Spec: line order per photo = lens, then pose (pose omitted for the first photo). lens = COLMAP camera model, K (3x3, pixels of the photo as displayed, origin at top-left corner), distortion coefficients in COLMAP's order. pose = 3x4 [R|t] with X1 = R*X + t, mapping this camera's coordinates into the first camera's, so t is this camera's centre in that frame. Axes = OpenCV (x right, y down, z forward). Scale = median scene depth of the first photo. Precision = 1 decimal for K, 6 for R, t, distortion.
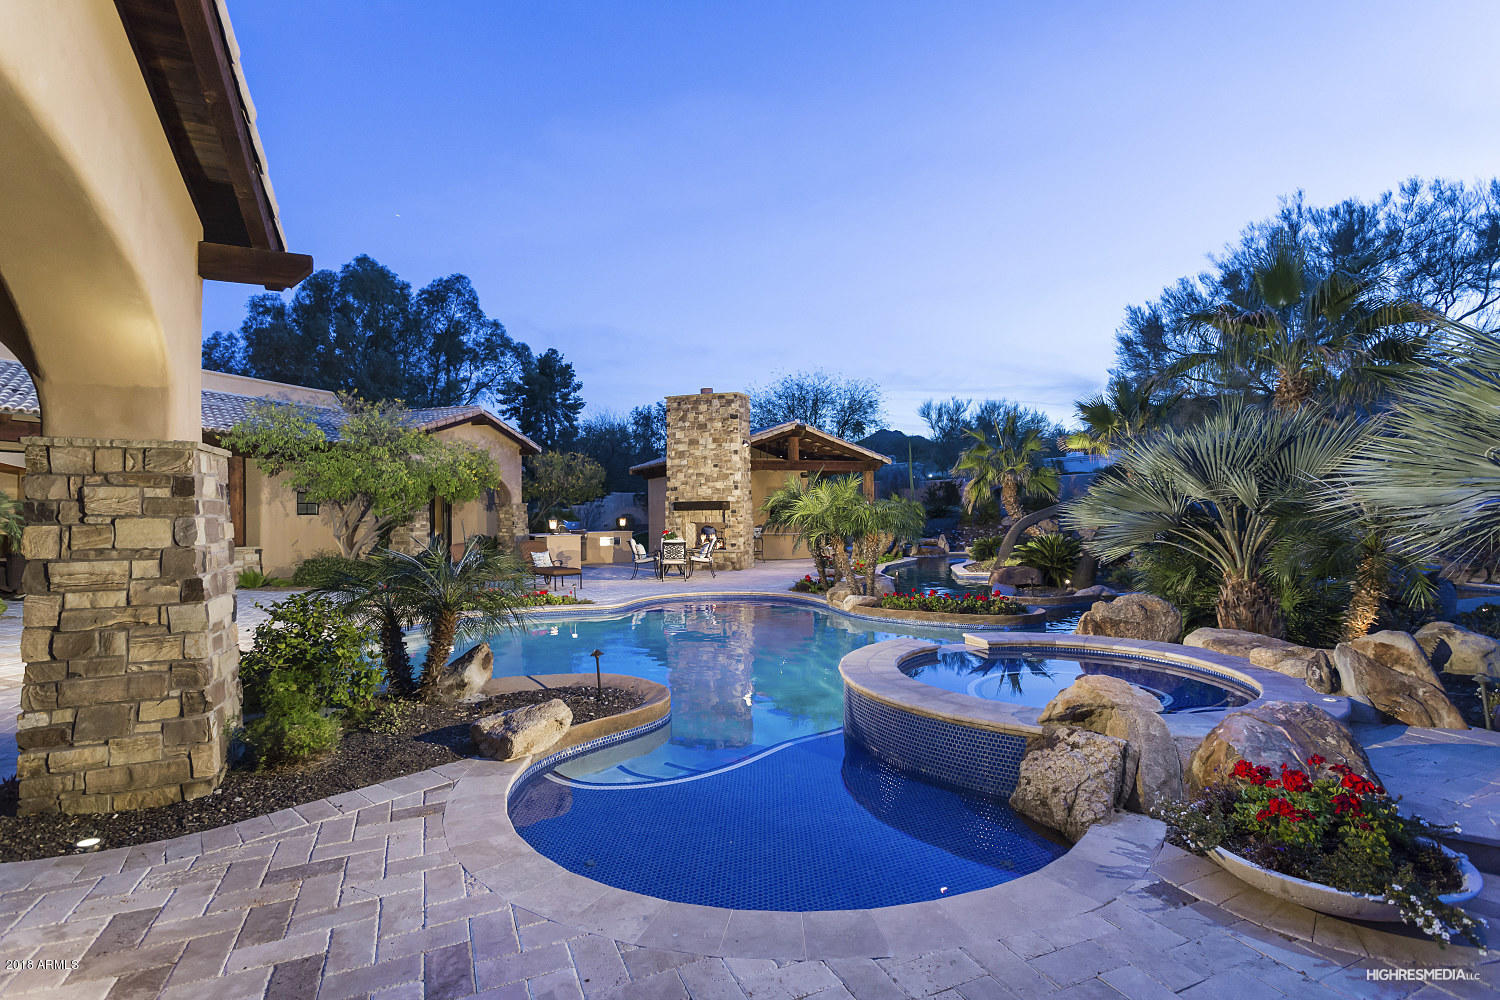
lens RADIAL K [[721.8, 0, 746.7], [0, 721.8, 490.5], [0, 0, 1]] dist [0.004397, 0.001101]
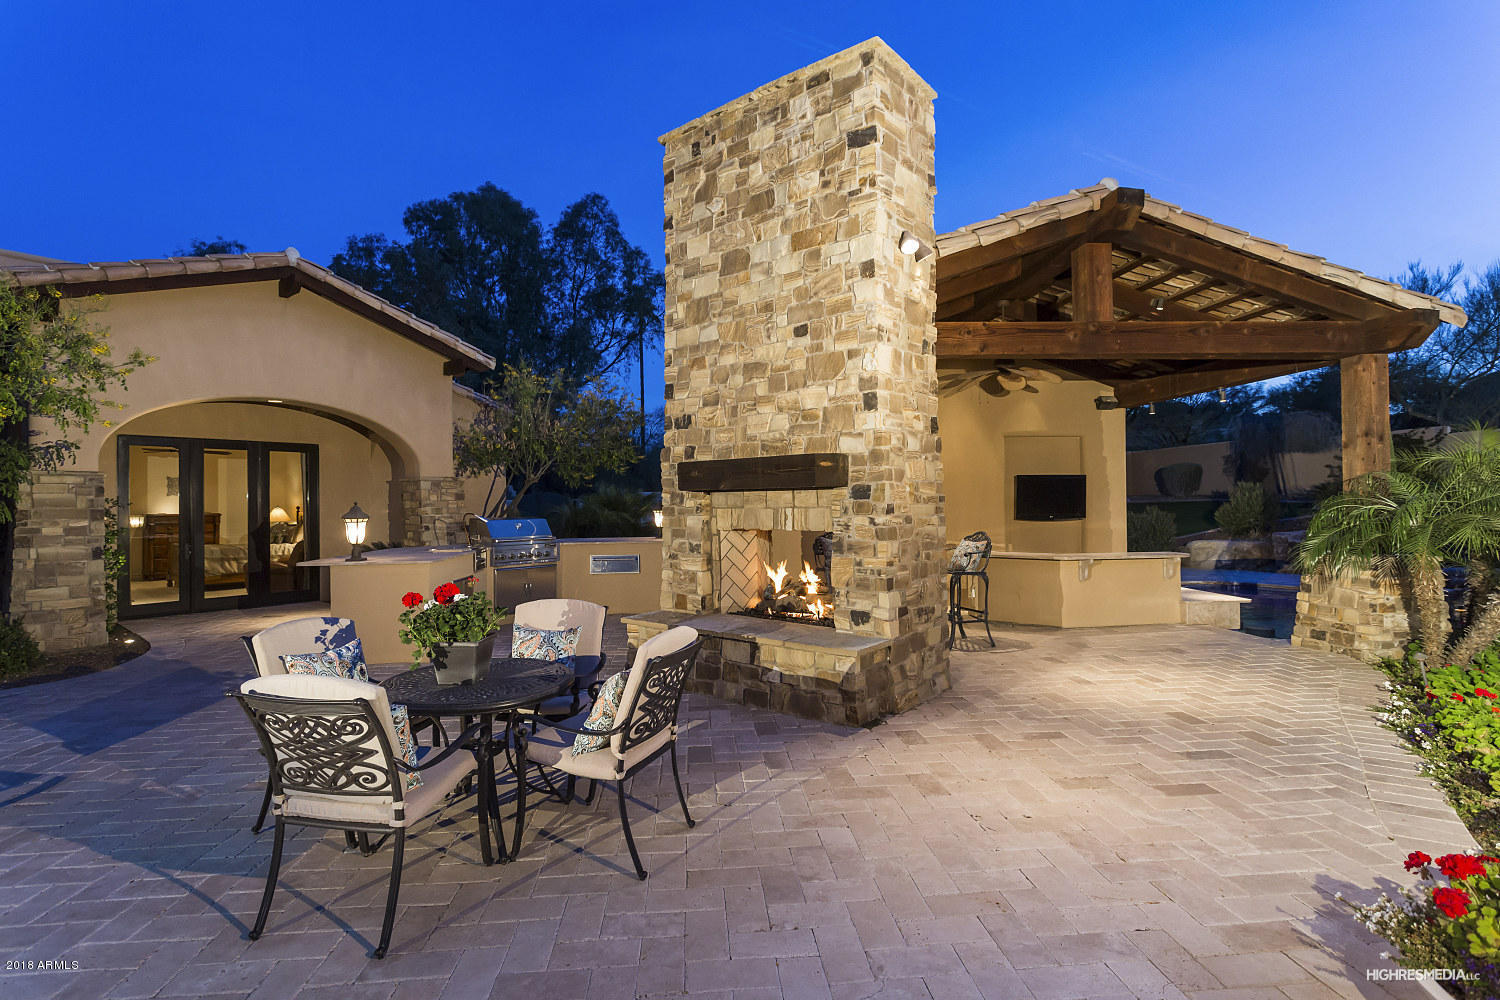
lens RADIAL K [[721.8, 0, 746.7], [0, 721.8, 490.5], [0, 0, 1]] dist [0.004397, 0.001101]
pose [[0.944888, -0.004673, -0.327361, 0.028658], [0.011284, 0.999769, 0.018297, 0.022523], [0.327200, -0.020983, 0.944722, 0.715615]]
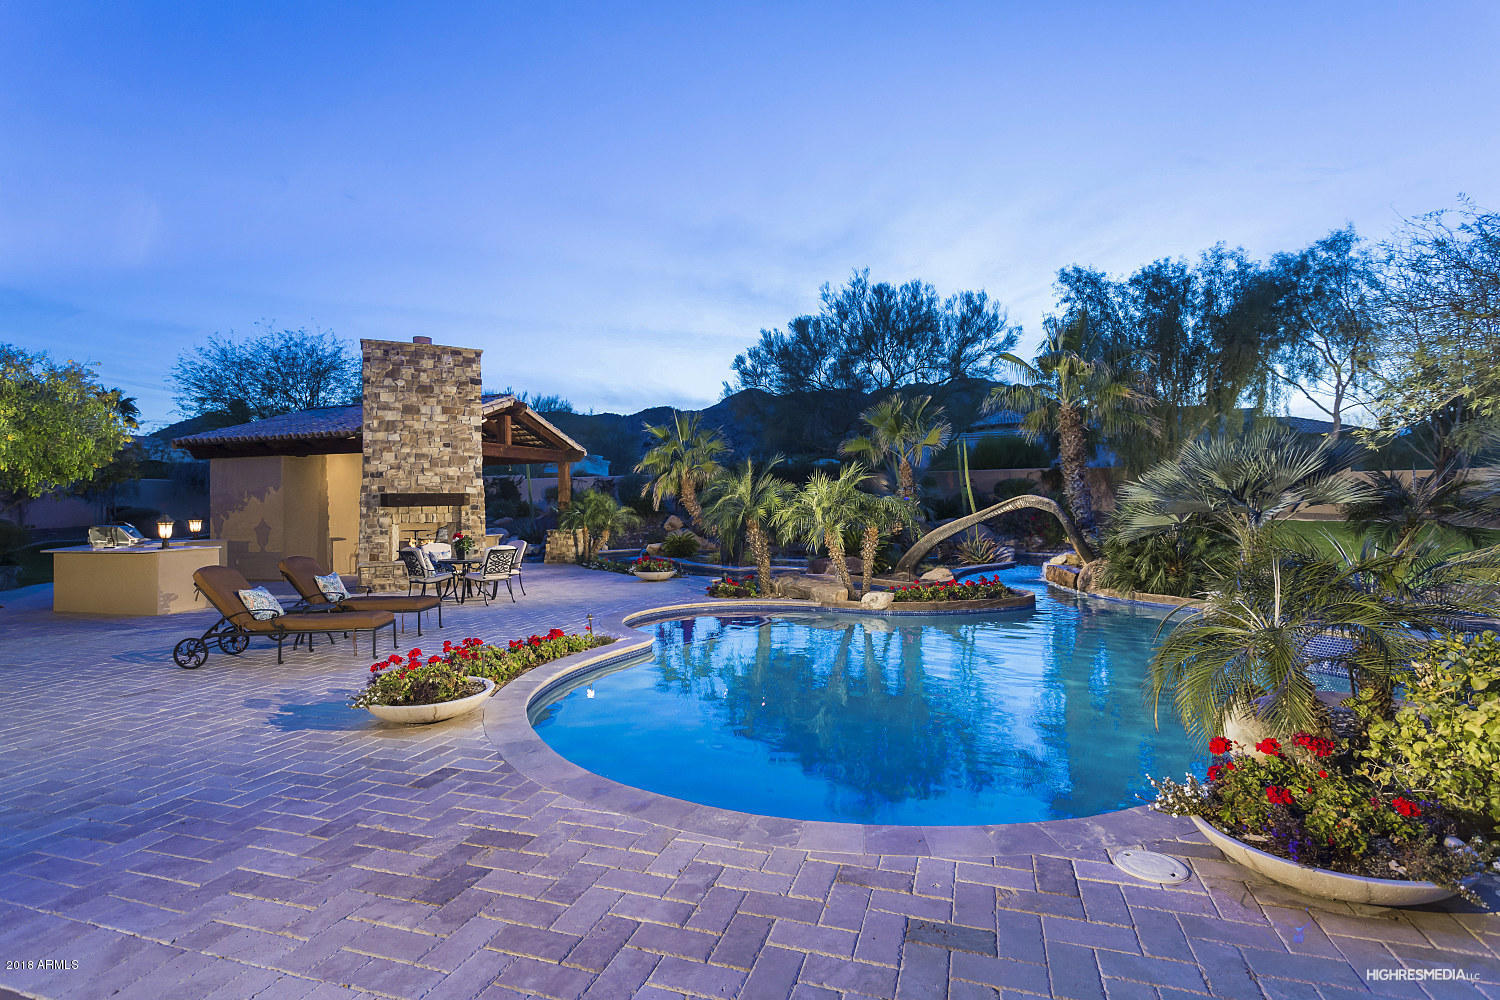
lens RADIAL K [[721.8, 0, 746.7], [0, 721.8, 490.5], [0, 0, 1]] dist [0.004397, 0.001101]
pose [[0.670389, 0.019132, 0.741763, -0.377830], [-0.017750, 0.999795, -0.009745, 0.013518], [-0.741797, -0.006634, 0.670591, 0.277116]]
